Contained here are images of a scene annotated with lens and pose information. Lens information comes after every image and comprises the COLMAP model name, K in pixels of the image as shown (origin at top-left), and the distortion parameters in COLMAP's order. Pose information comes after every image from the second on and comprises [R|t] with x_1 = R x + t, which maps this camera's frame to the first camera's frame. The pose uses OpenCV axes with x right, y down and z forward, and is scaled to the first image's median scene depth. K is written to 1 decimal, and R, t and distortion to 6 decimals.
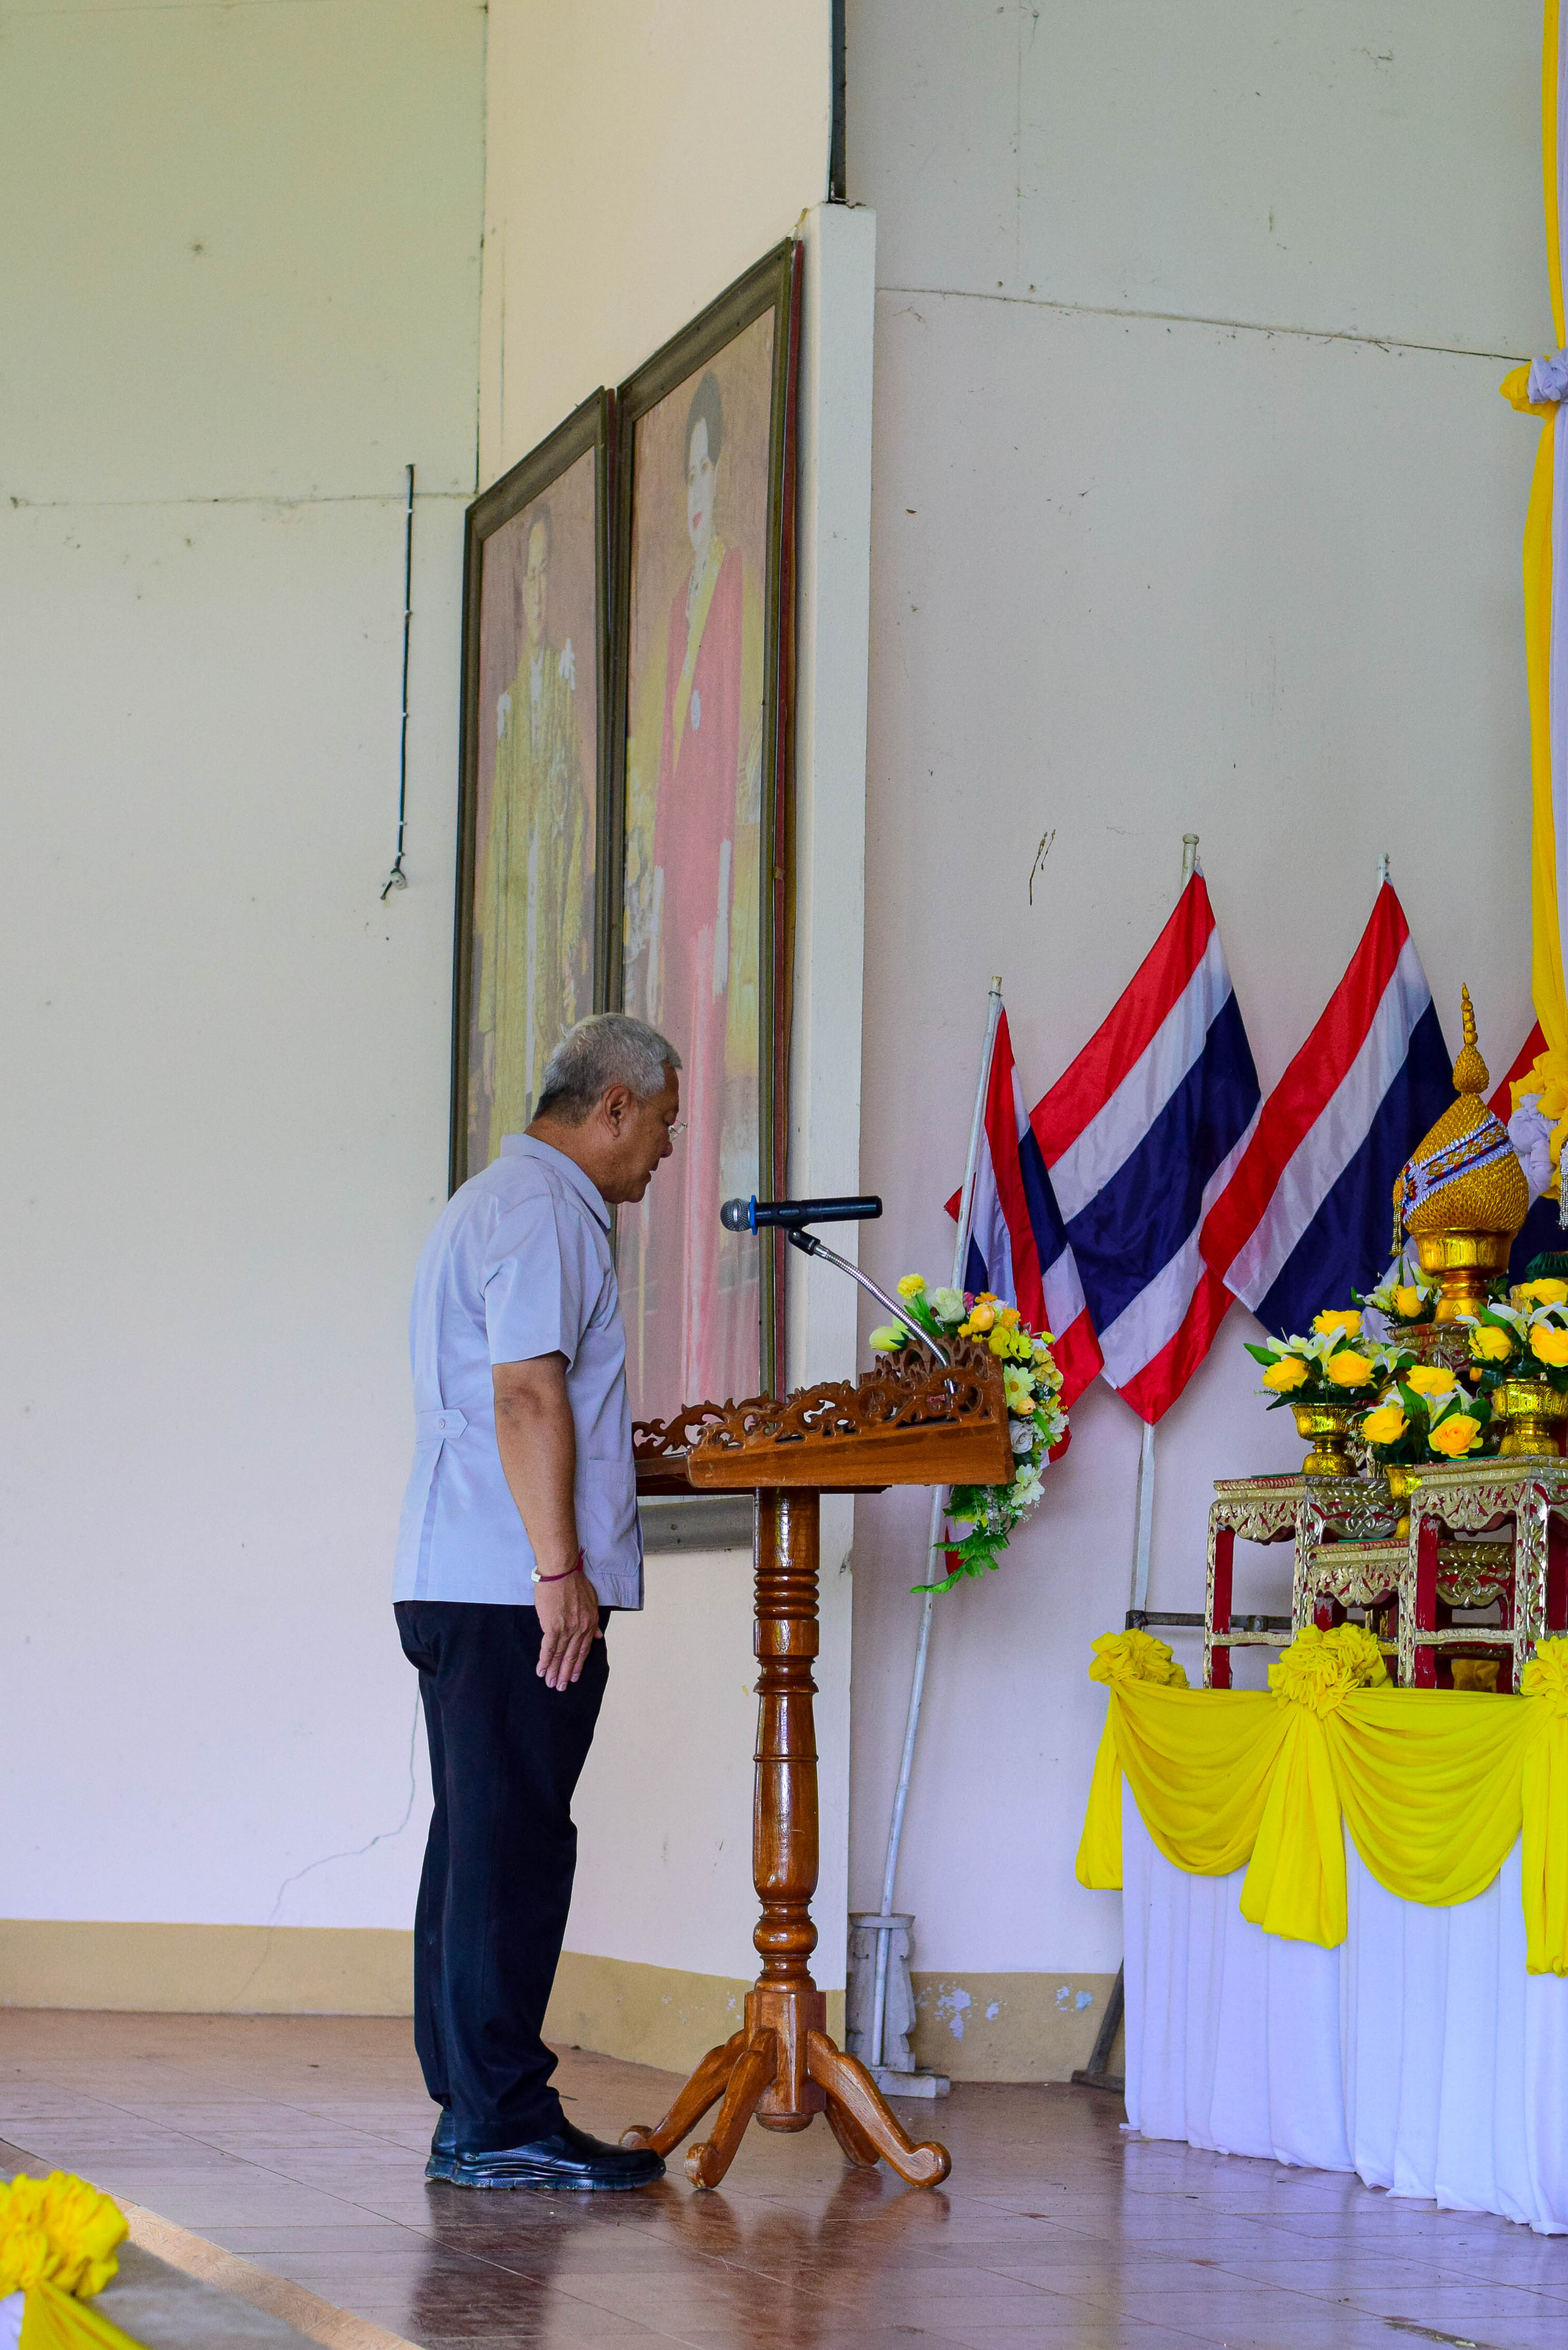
lens RADIAL K [[5219.6, 0, 785.7], [0, 5219.6, 1128.0], [0, 0, 1]] dist [-0.375203, 7.765309]
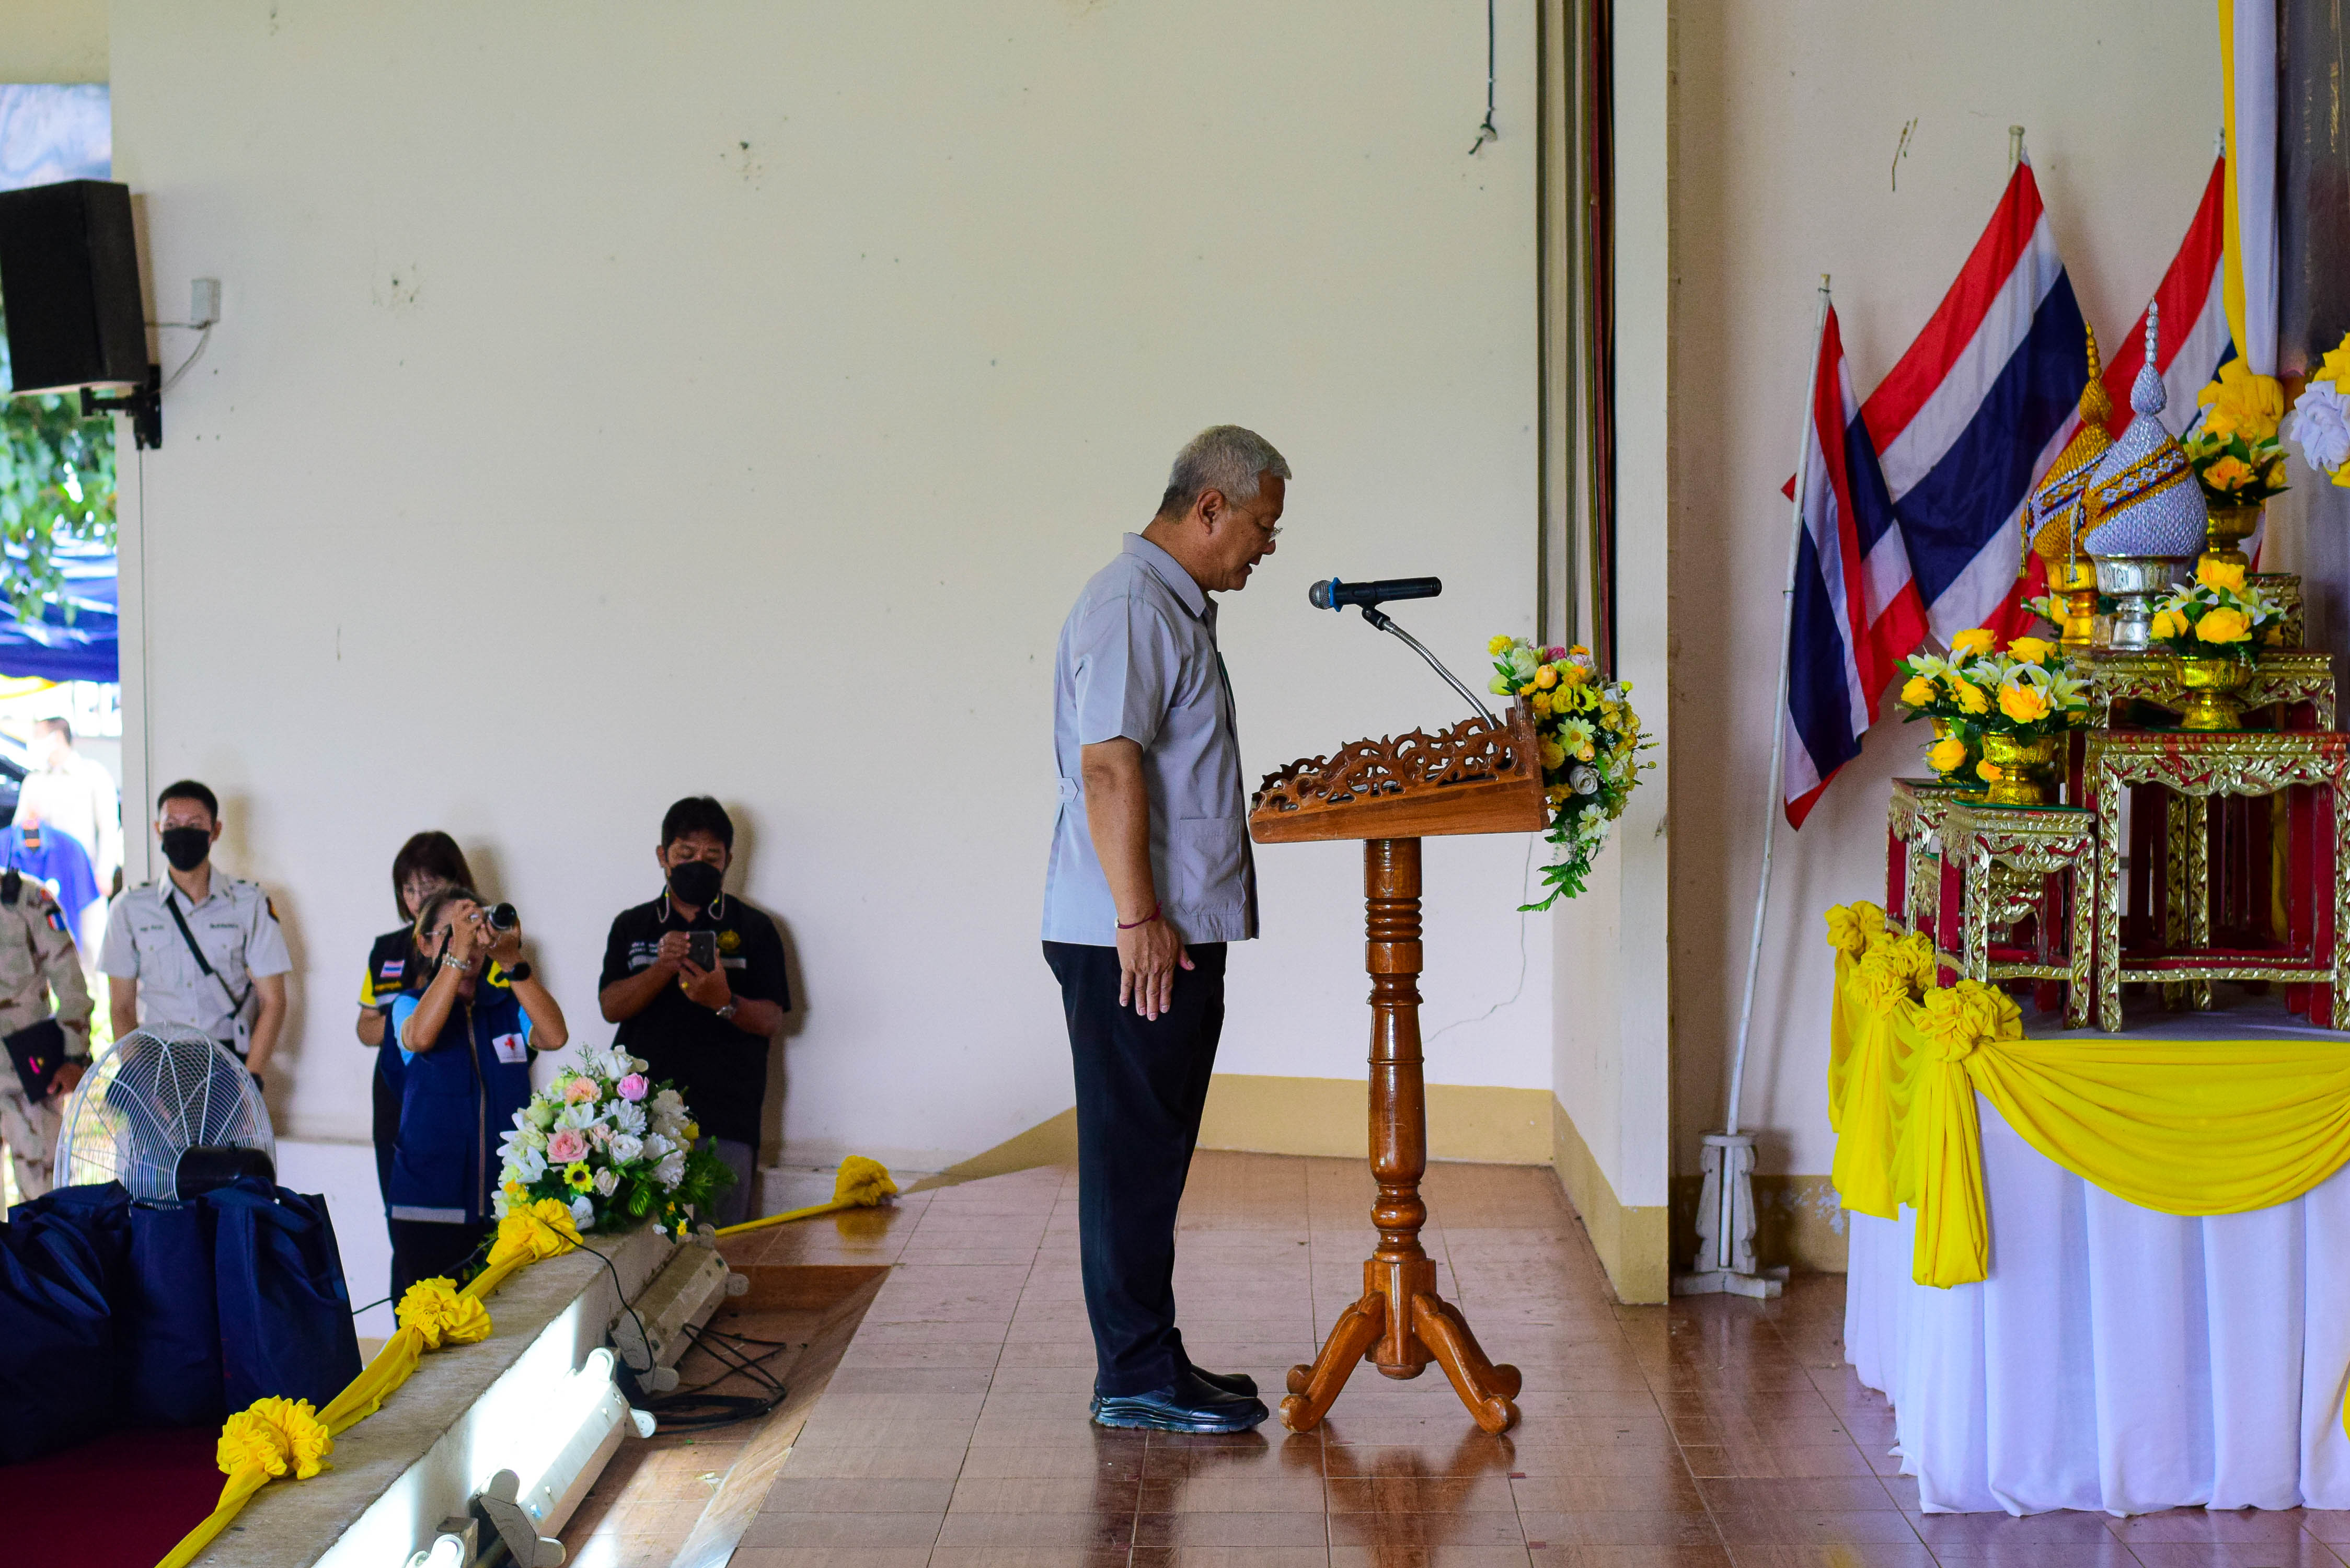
lens RADIAL K [[5227.9, 0, 1175.0], [0, 5227.9, 784.0], [0, 0, 1]] dist [0.026474, -0.084788]
pose [[0.941911, -0.012189, -0.335641, 0.343474], [0.061847, 0.988547, 0.137660, -0.102177], [0.330119, -0.150422, 0.931877, -0.089220]]
